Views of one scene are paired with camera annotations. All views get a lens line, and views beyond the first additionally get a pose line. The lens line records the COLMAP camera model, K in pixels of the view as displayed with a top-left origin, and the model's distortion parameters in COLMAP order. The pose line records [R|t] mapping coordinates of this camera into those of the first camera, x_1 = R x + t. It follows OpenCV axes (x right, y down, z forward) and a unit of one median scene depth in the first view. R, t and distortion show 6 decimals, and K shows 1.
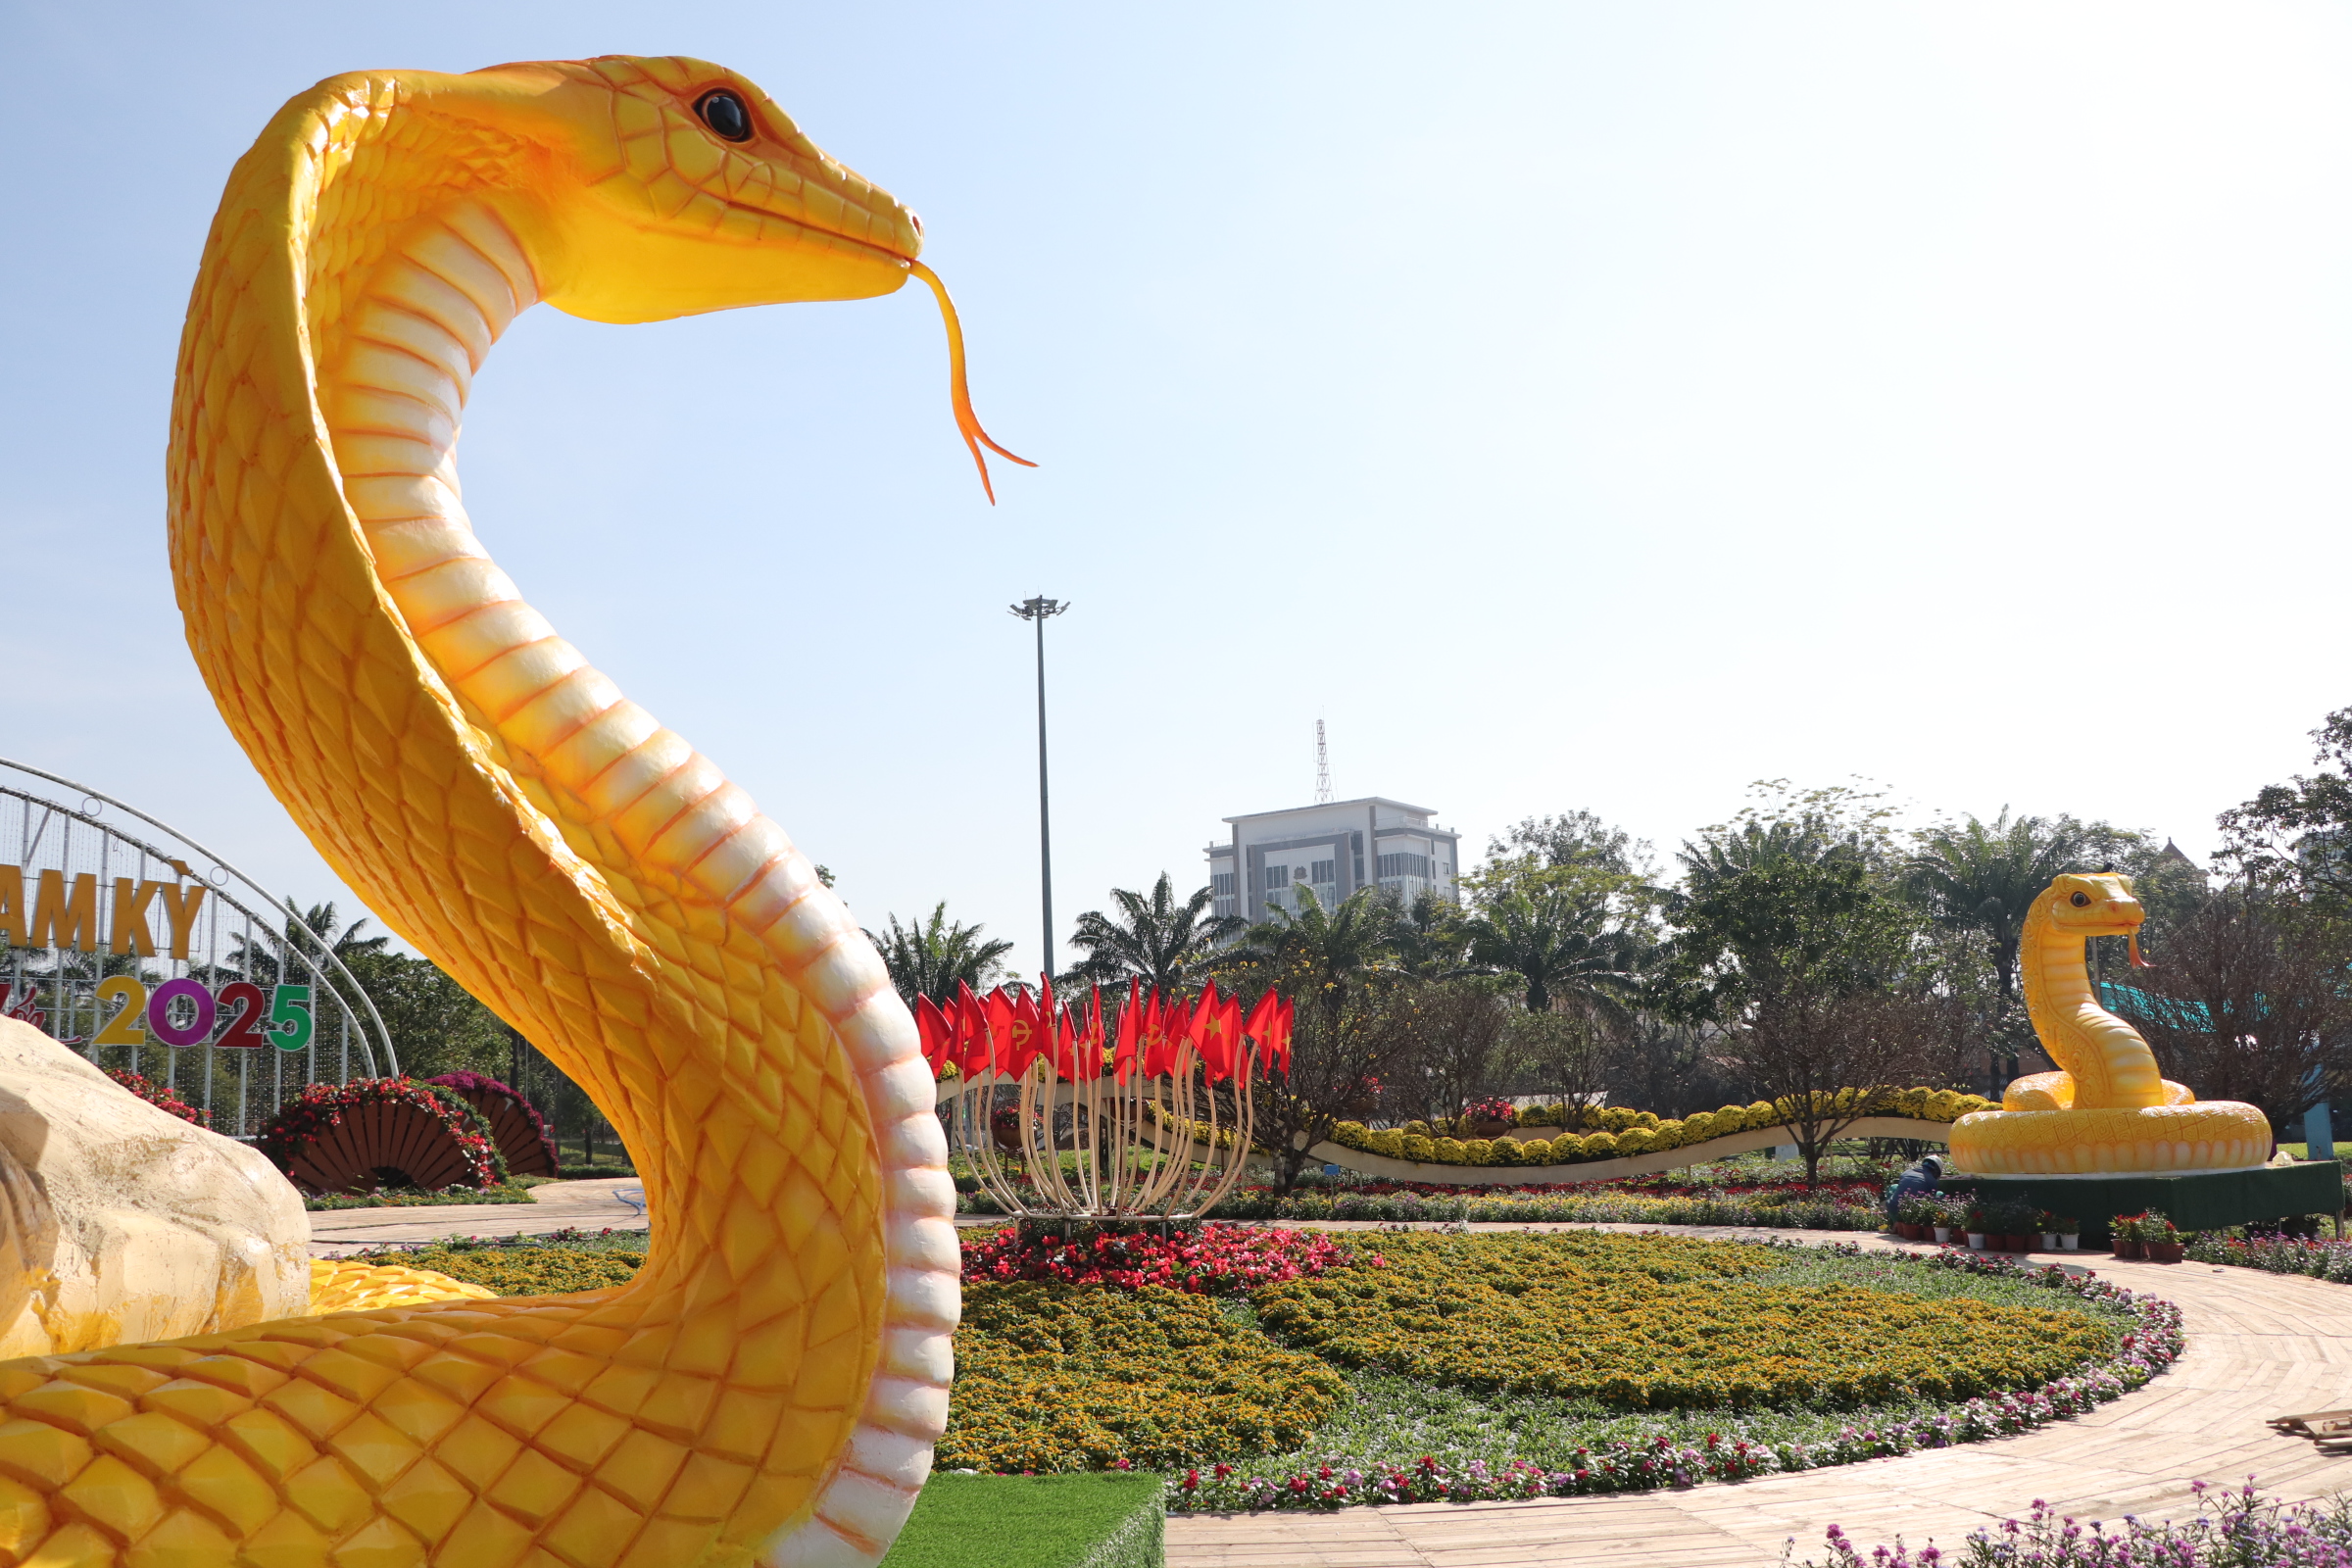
lens RADIAL K [[1955.5, 0, 1176.0], [0, 1955.5, 784.0], [0, 0, 1]] dist [-0.185420, 0.159501]
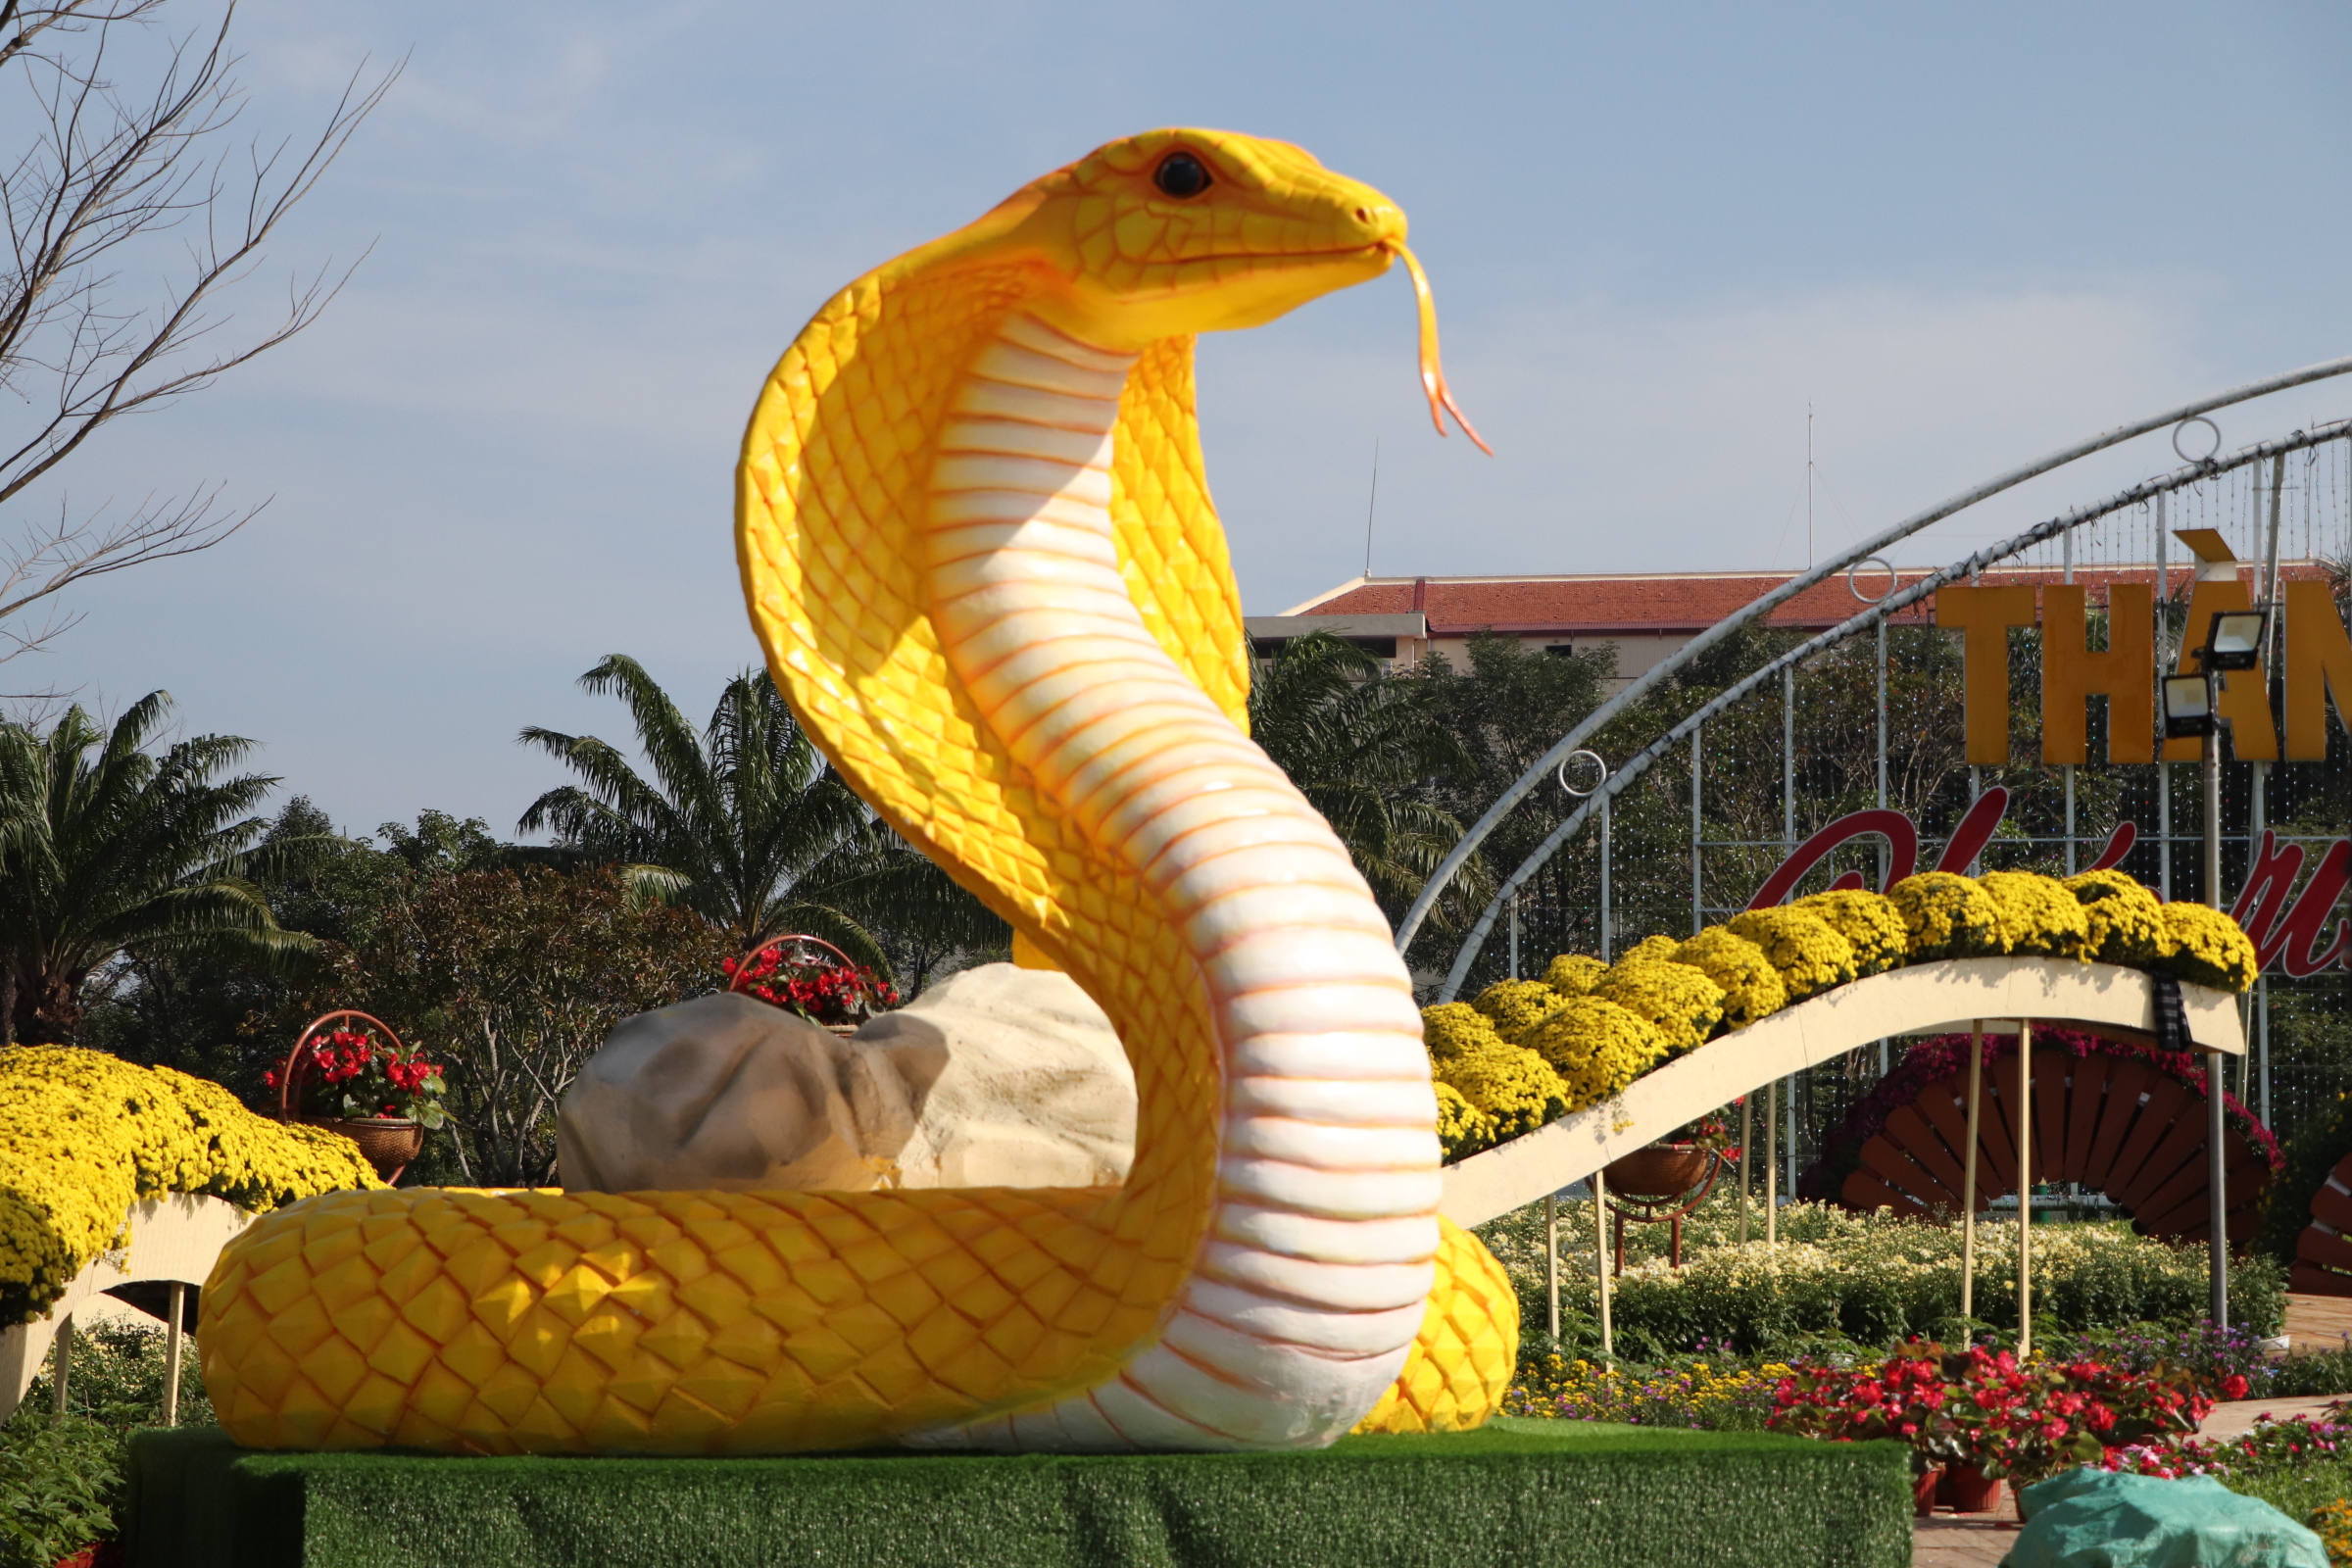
lens RADIAL K [[5464.1, 0, 1176.0], [0, 5464.1, 784.0], [0, 0, 1]] dist [0.031960, 0.071365]
pose [[0.490681, -0.048523, -0.869987, 0.590375], [0.140871, 0.989731, 0.024251, -0.016175], [0.859877, -0.134456, 0.492477, -0.151007]]
